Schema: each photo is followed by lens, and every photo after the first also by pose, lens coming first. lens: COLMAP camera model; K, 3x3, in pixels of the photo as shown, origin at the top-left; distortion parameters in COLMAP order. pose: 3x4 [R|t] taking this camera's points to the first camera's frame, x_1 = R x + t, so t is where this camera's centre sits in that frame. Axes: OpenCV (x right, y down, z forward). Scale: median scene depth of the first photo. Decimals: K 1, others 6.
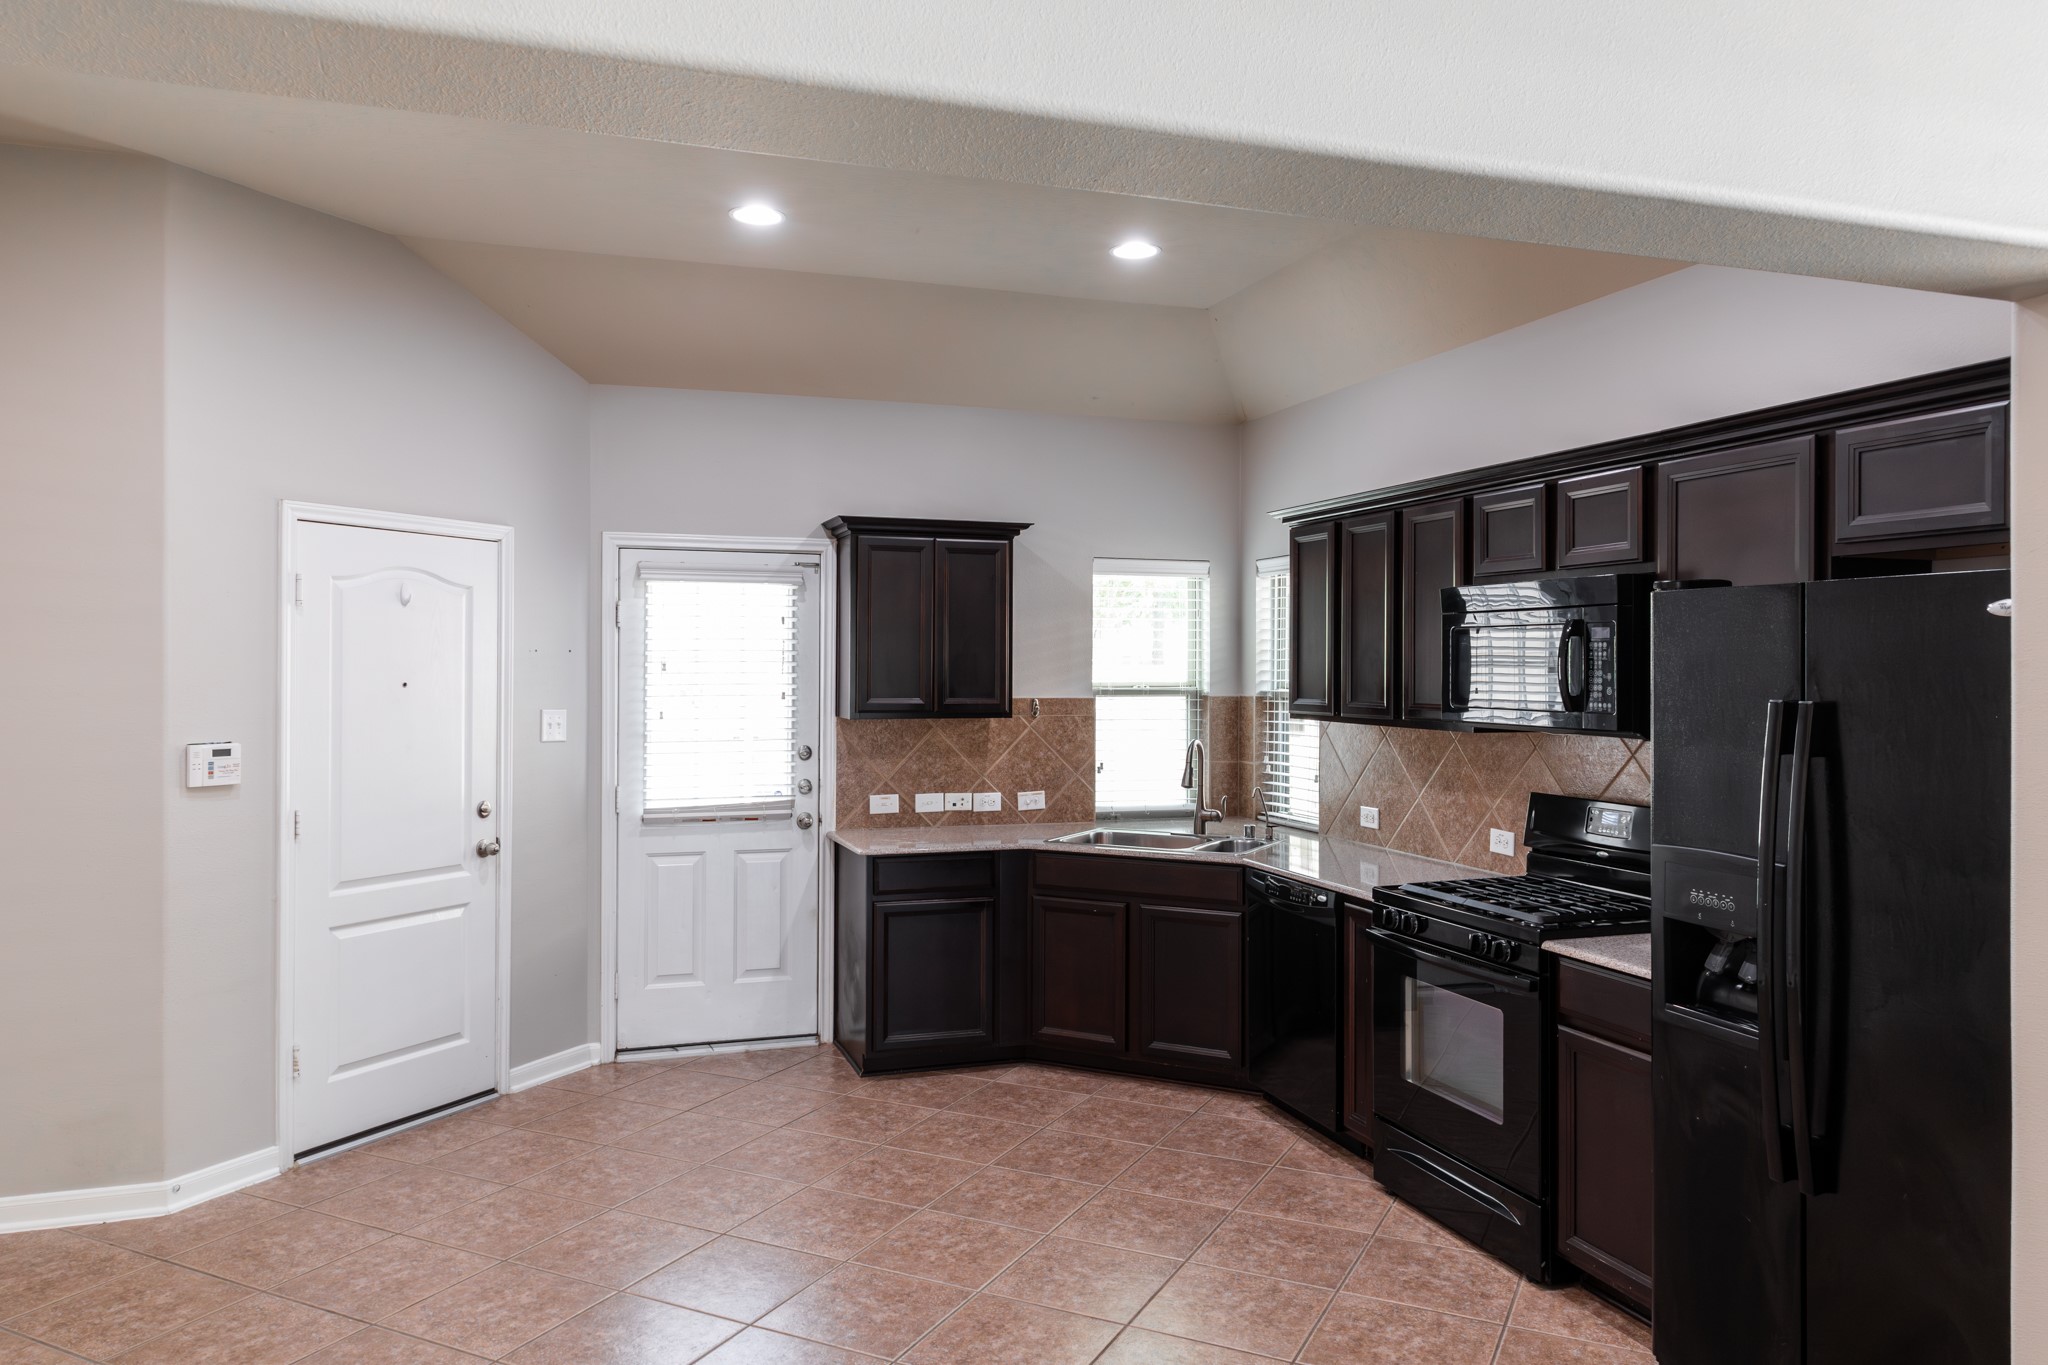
lens RADIAL K [[1418.2, 0, 1023.7], [0, 1418.2, 677.3], [0, 0, 1]] dist [-0.002871, 0.001284]
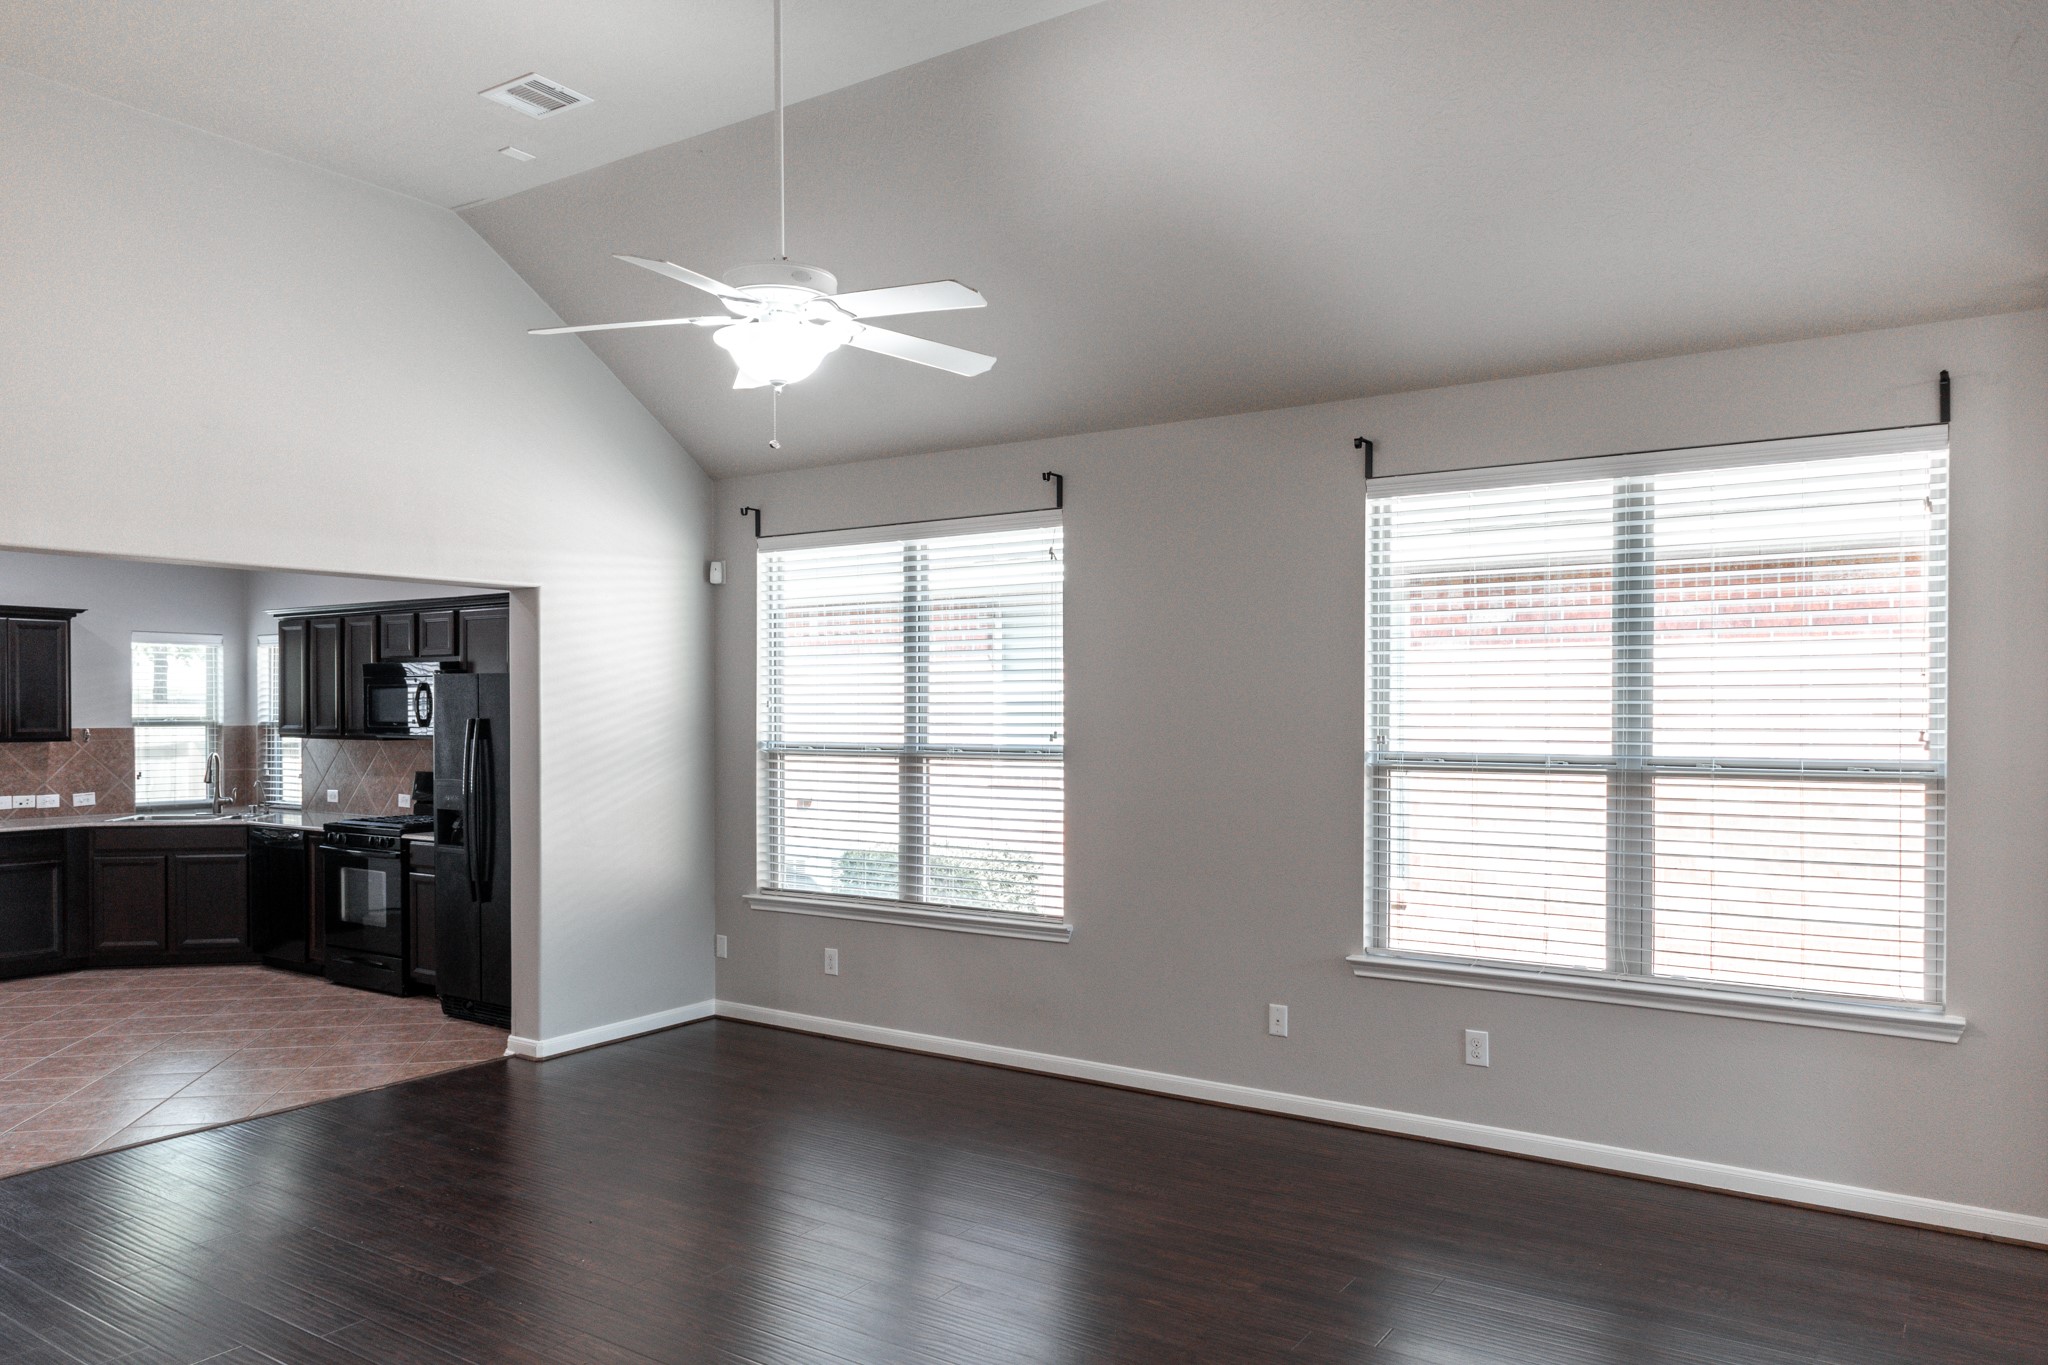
lens RADIAL K [[1418.2, 0, 1009.2], [0, 1418.2, 714.2], [0, 0, 1]] dist [-0.002871, 0.001284]
pose [[0.804012, -0.007794, 0.594562, -0.098972], [0.008027, 0.999965, 0.002253, 0.005123], [-0.594559, 0.002961, 0.804047, -0.753459]]
